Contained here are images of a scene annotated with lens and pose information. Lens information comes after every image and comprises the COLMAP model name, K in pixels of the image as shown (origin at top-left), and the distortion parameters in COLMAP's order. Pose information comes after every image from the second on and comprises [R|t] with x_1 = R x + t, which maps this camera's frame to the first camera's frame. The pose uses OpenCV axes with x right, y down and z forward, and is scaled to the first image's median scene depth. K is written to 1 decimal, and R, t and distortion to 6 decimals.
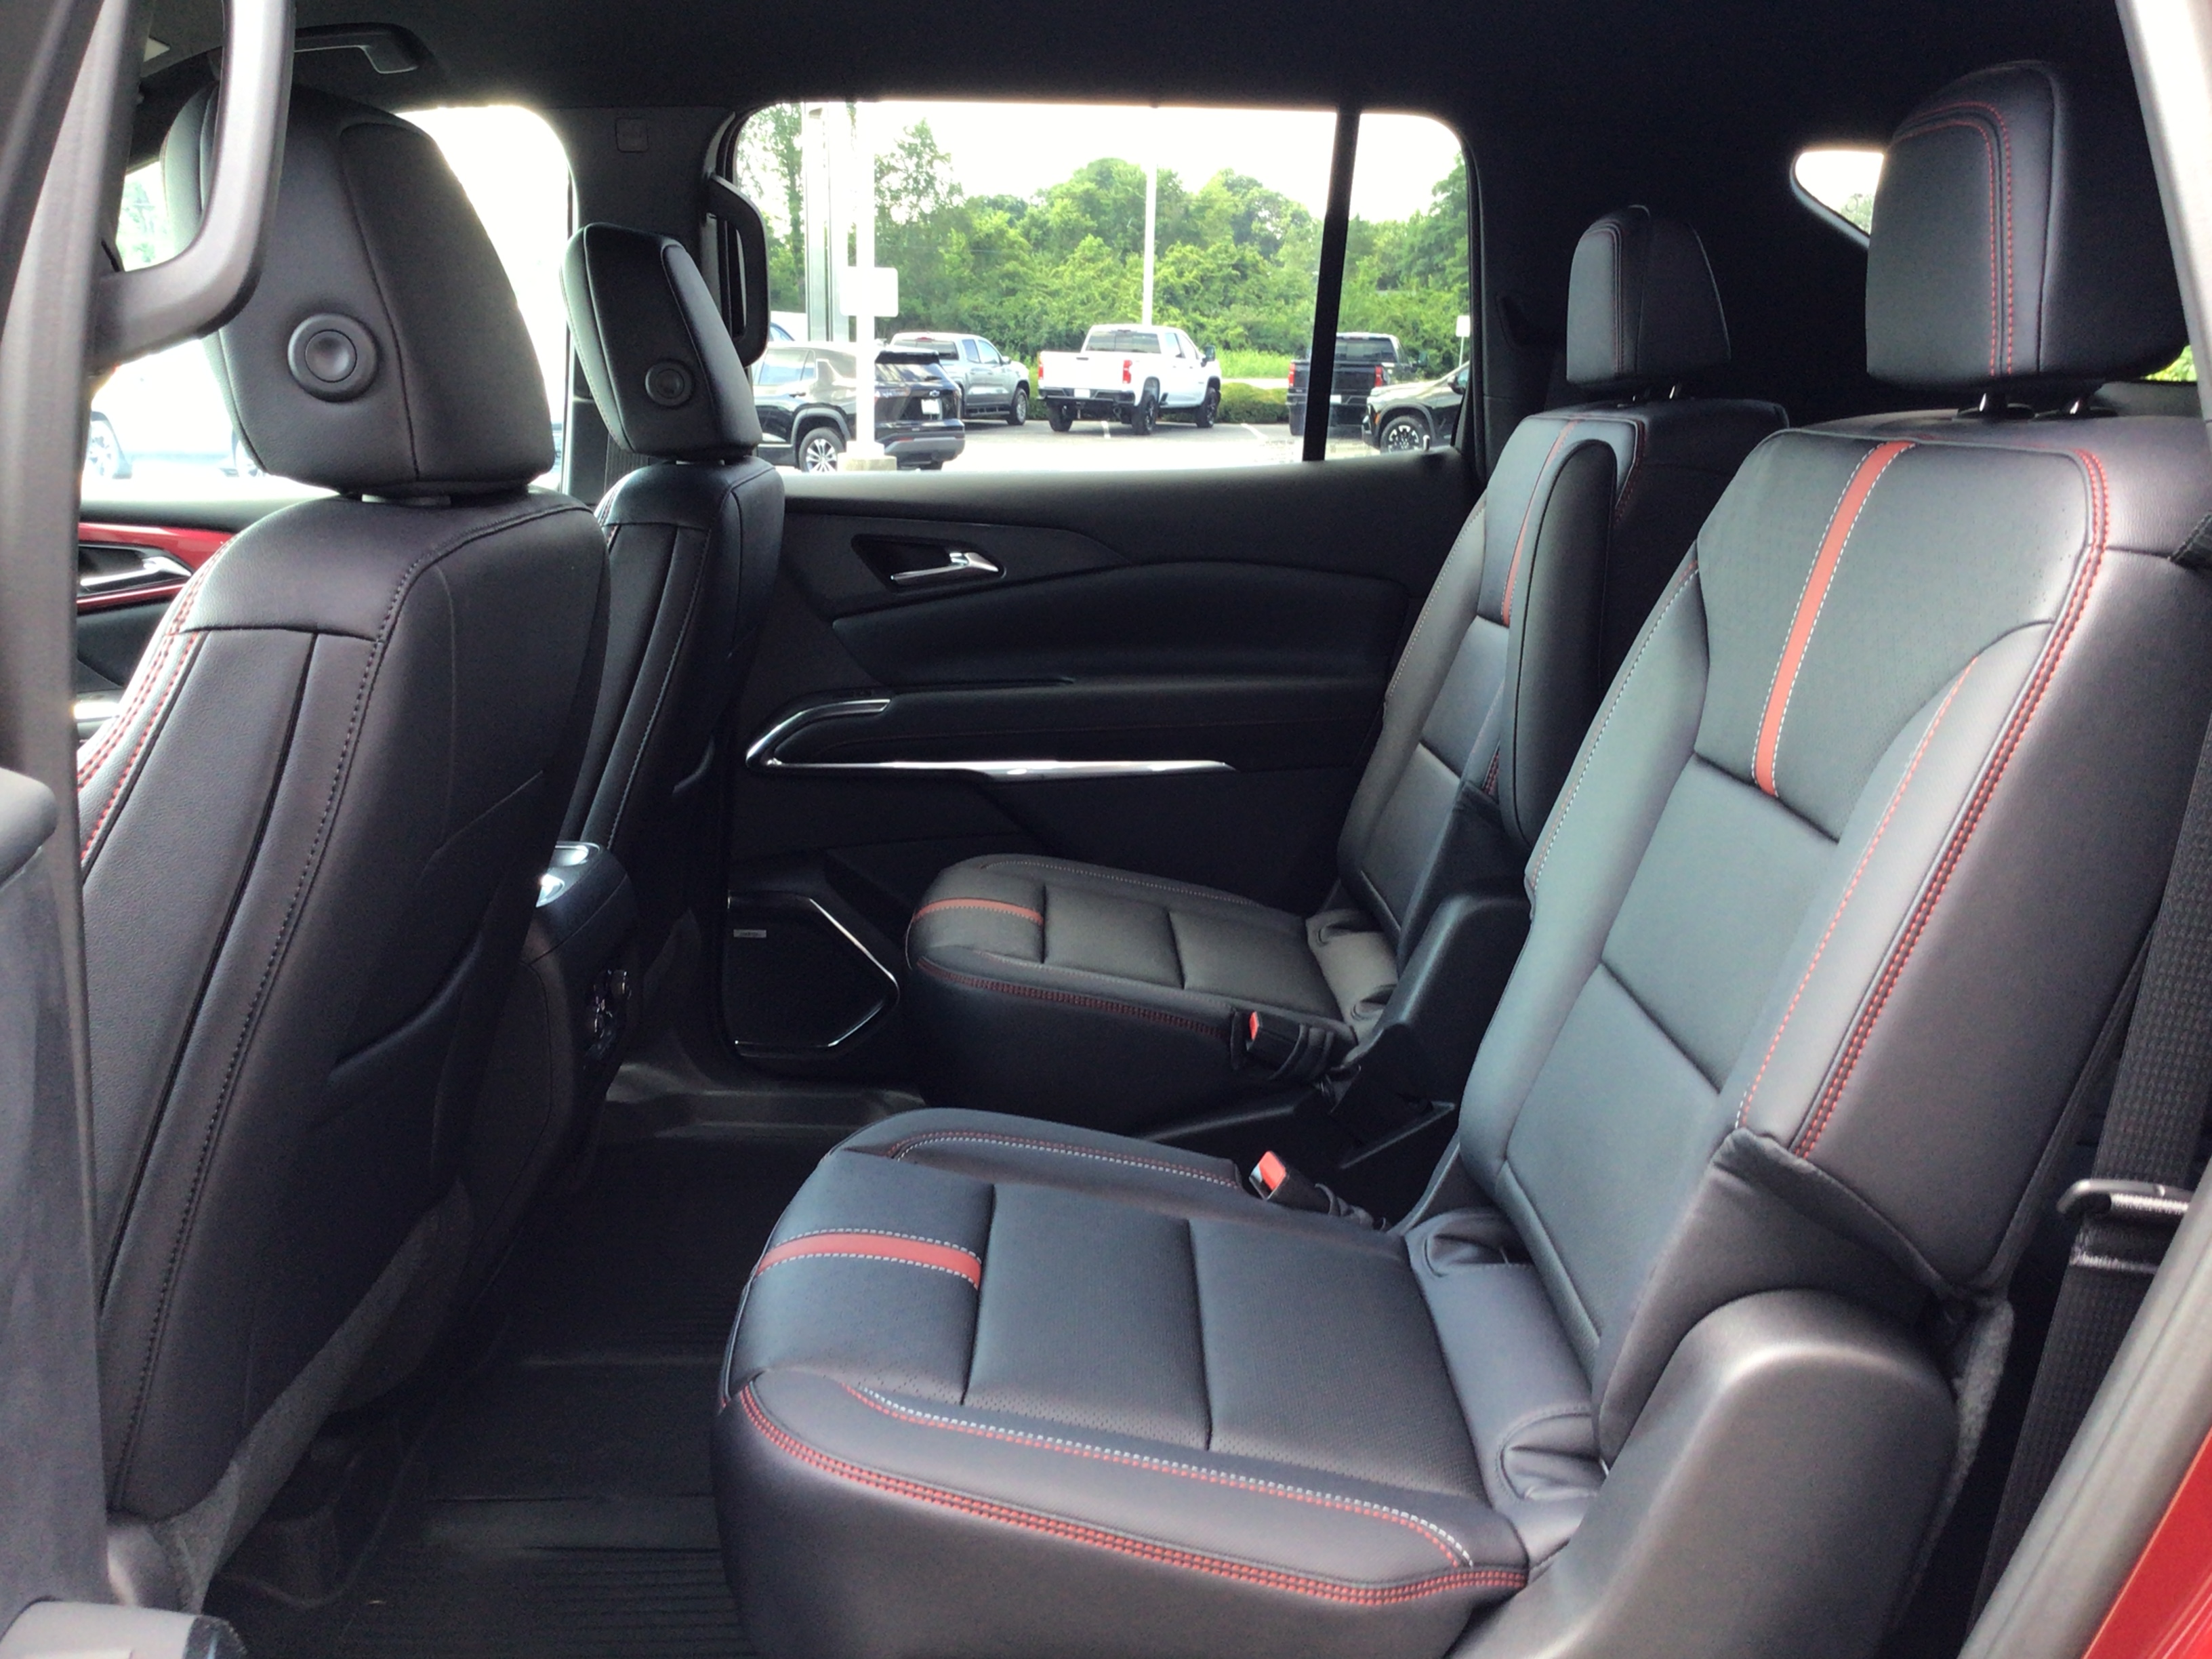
lens RADIAL K [[1981.7, 0, 1115.1], [0, 1981.7, 841.8], [0, 0, 1]] dist [0.143707, -0.306395]
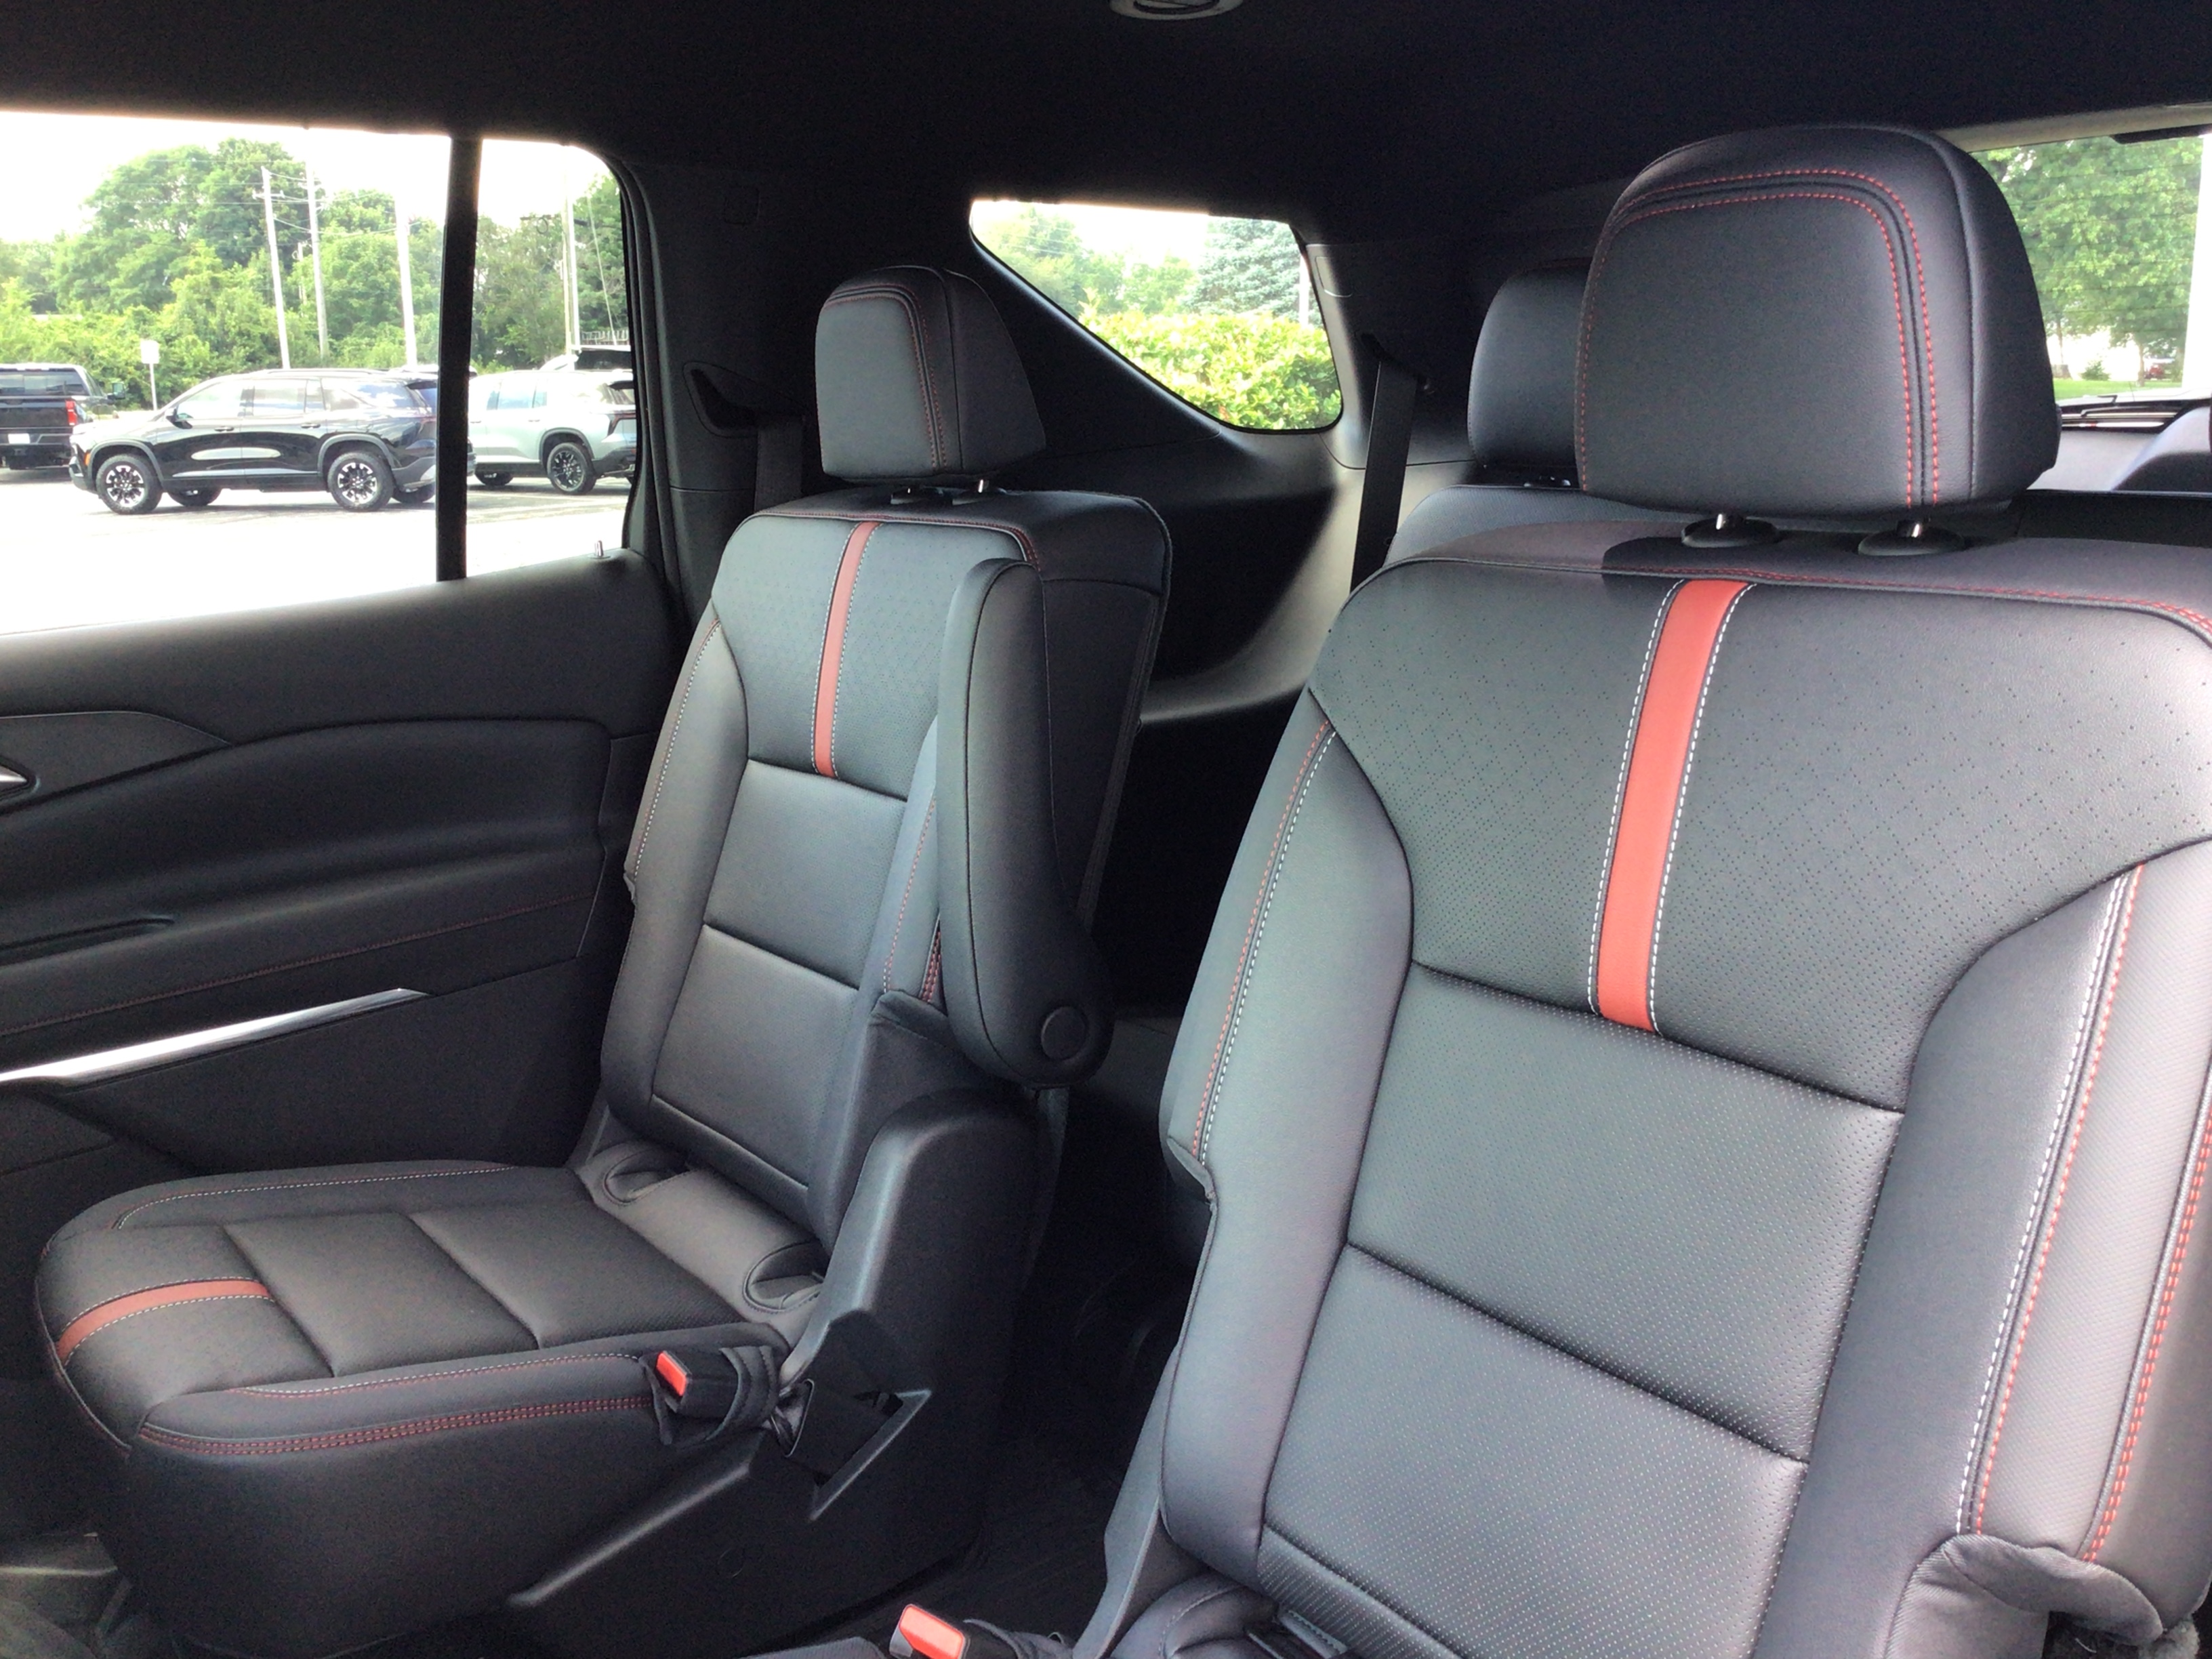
lens RADIAL K [[1986.7, 0, 1106.0], [0, 1986.7, 829.5], [0, 0, 1]] dist [0.077412, -0.136677]
pose [[0.821426, -0.162102, 0.546792, -0.136298], [0.169401, 0.984834, 0.037480, -0.084499], [-0.544575, 0.061840, 0.836429, 0.226447]]
